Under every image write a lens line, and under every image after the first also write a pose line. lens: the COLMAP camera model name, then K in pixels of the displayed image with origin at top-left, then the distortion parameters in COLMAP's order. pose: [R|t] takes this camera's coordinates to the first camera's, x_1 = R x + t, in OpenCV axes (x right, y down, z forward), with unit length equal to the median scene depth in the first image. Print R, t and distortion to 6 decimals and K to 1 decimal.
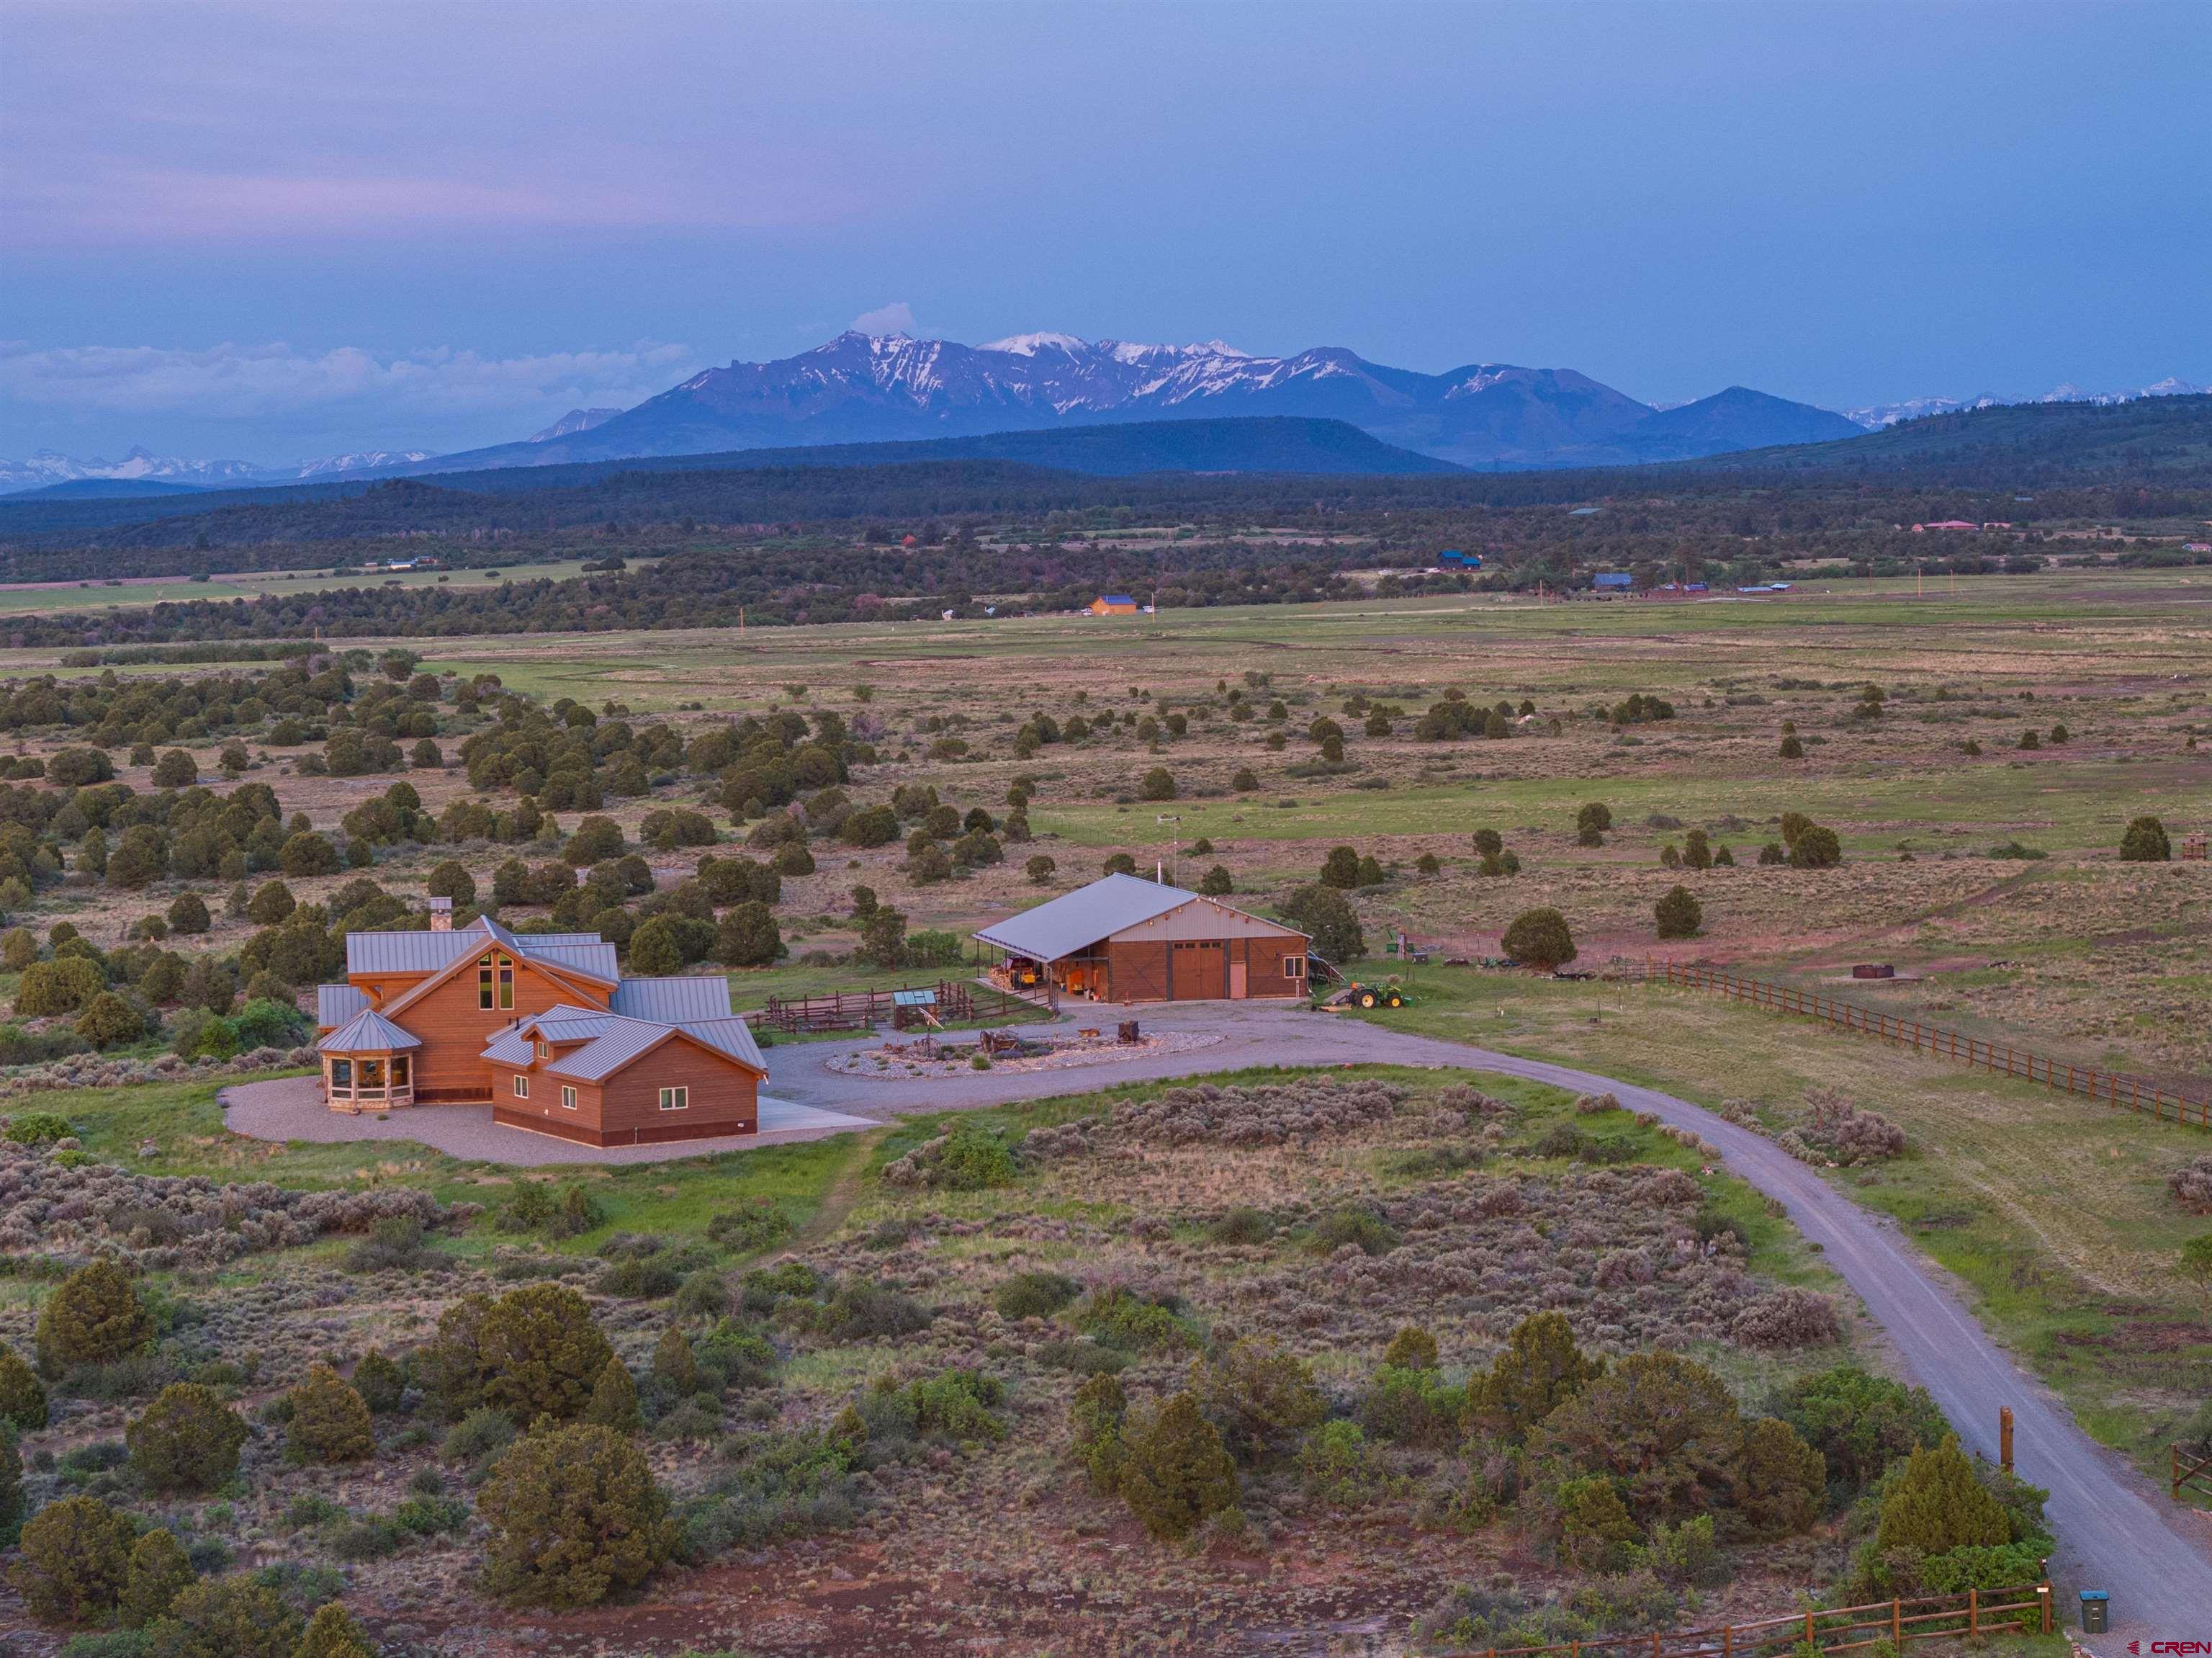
lens RADIAL K [[4511.8, 0, 1105.9], [0, 4511.8, 828.9], [0, 0, 1]] dist [0.028736, 0.000000]
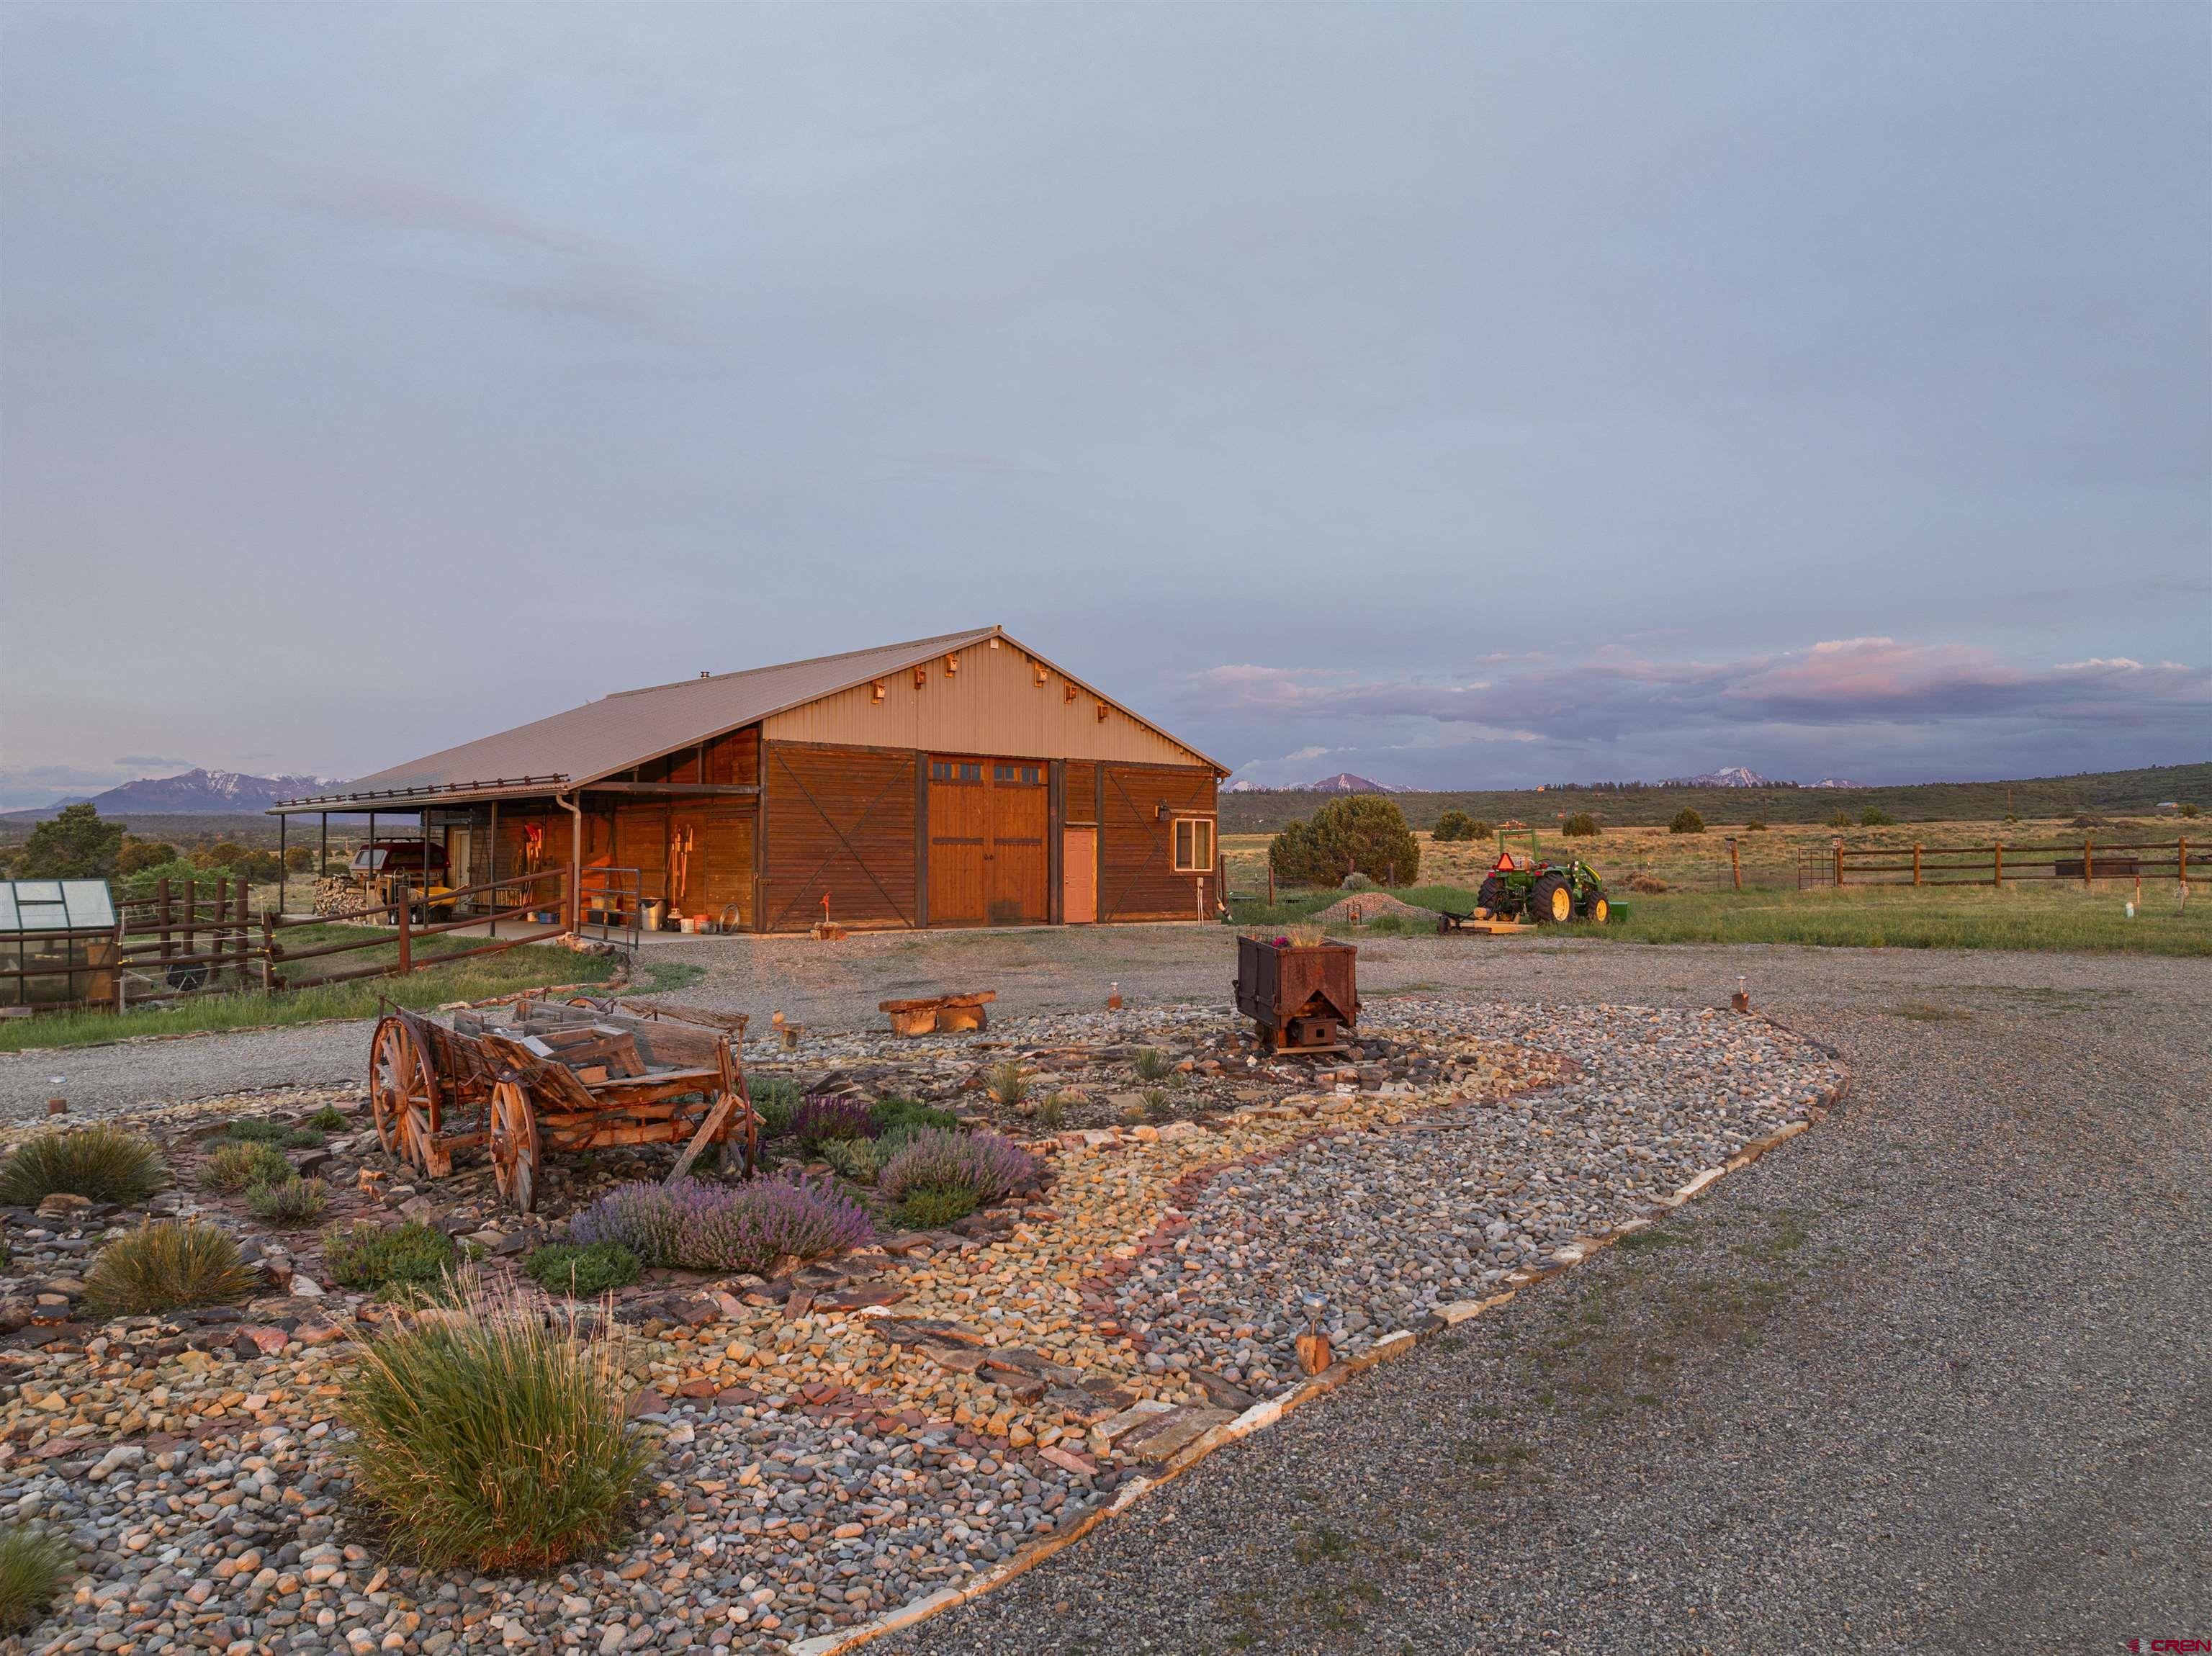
lens RADIAL K [[1636.0, 0, 1107.2], [0, 1636.0, 827.0], [0, 0, 1]] dist [-0.065328, 0.035189]
pose [[0.896331, 0.017879, 0.443026, -0.027798], [0.019519, 0.996627, -0.079711, 0.040738], [-0.442957, 0.080094, 0.892958, 0.888299]]
